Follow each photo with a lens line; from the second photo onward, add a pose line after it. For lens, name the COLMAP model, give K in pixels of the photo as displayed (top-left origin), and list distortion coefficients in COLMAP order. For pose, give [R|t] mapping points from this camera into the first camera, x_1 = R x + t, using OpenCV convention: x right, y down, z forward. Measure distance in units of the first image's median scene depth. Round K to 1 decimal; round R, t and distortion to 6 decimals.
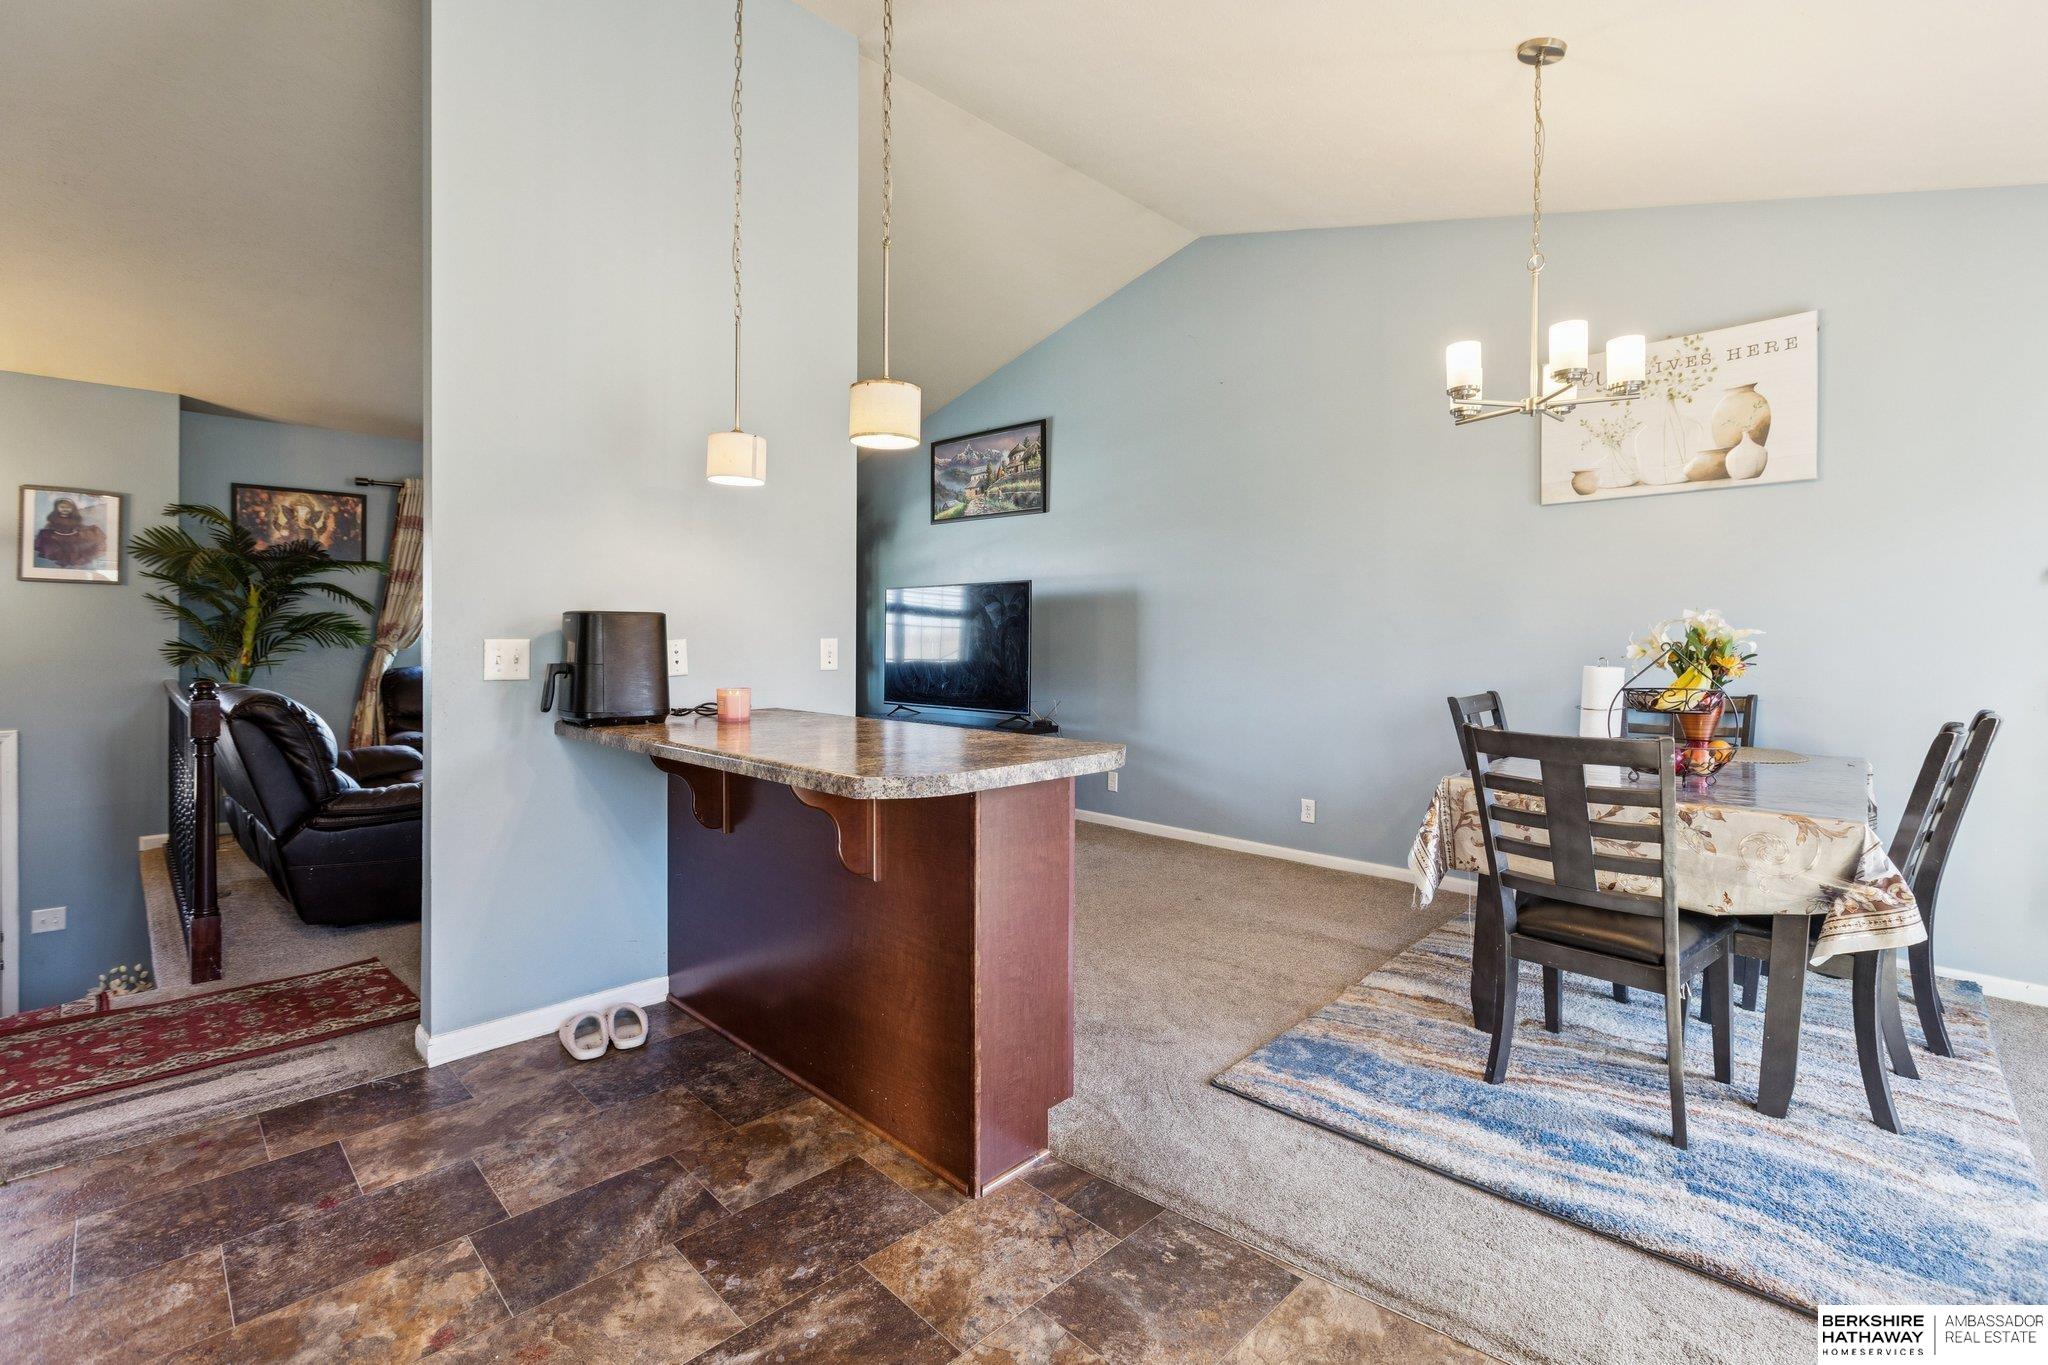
lens RADIAL K [[927.4, 0, 1029.3], [0, 927.4, 635.7], [0, 0, 1]] dist [-0.000130, -0.000202]
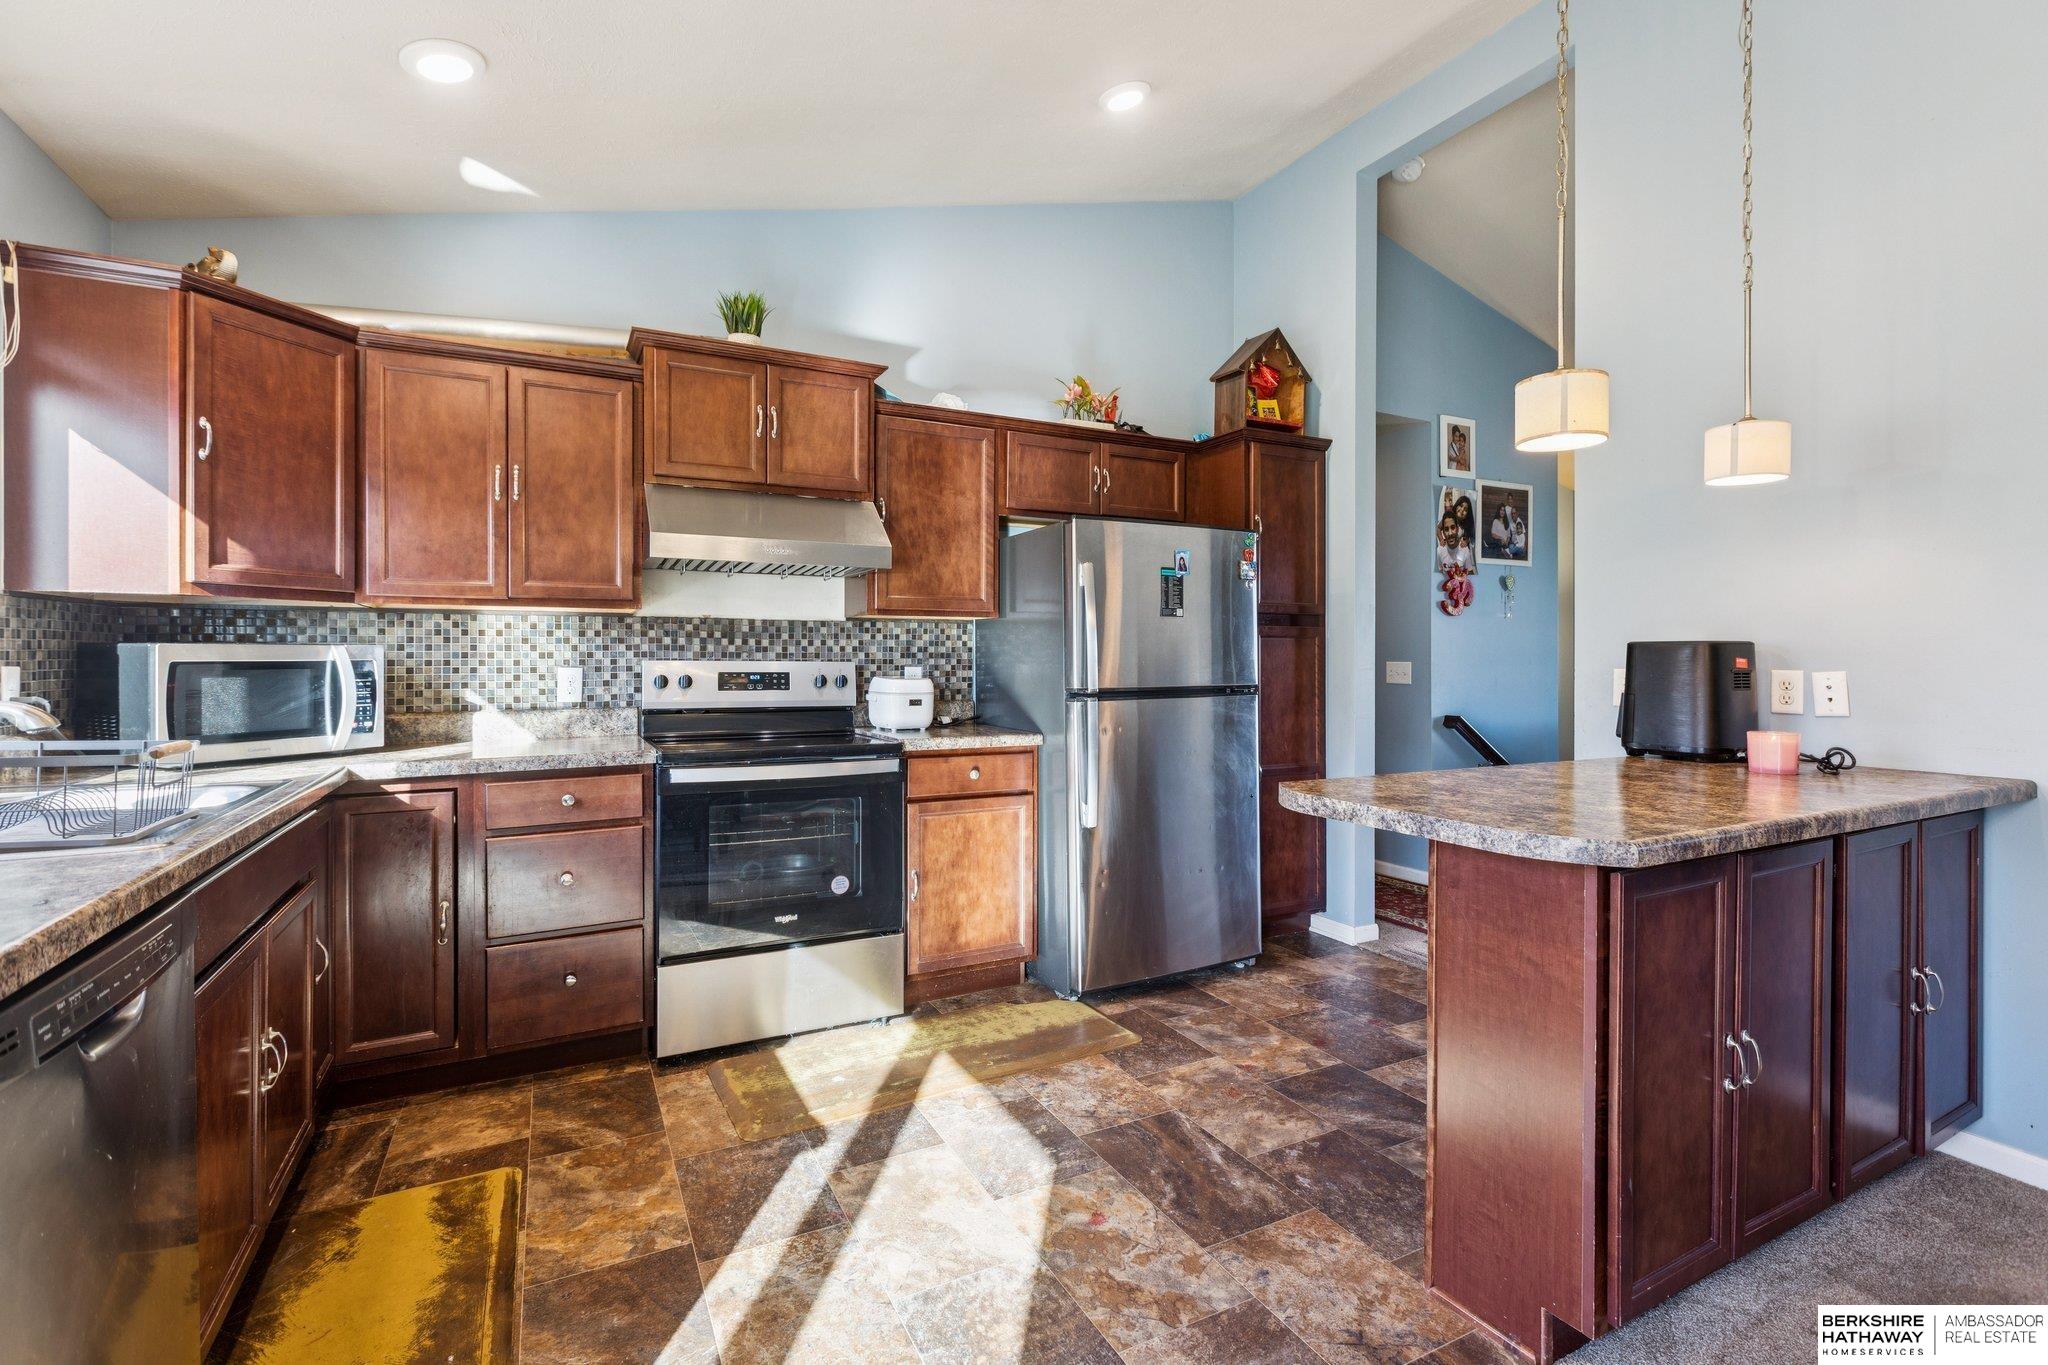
lens RADIAL K [[928.0, 0, 1041.3], [0, 928.0, 657.0], [0, 0, 1]] dist [0.001870, 0.000531]
pose [[-0.283087, -0.003677, -0.959087, 0.359307], [-0.004905, 0.999985, -0.002386, -0.001810], [0.959082, 0.004029, -0.283101, 0.349551]]
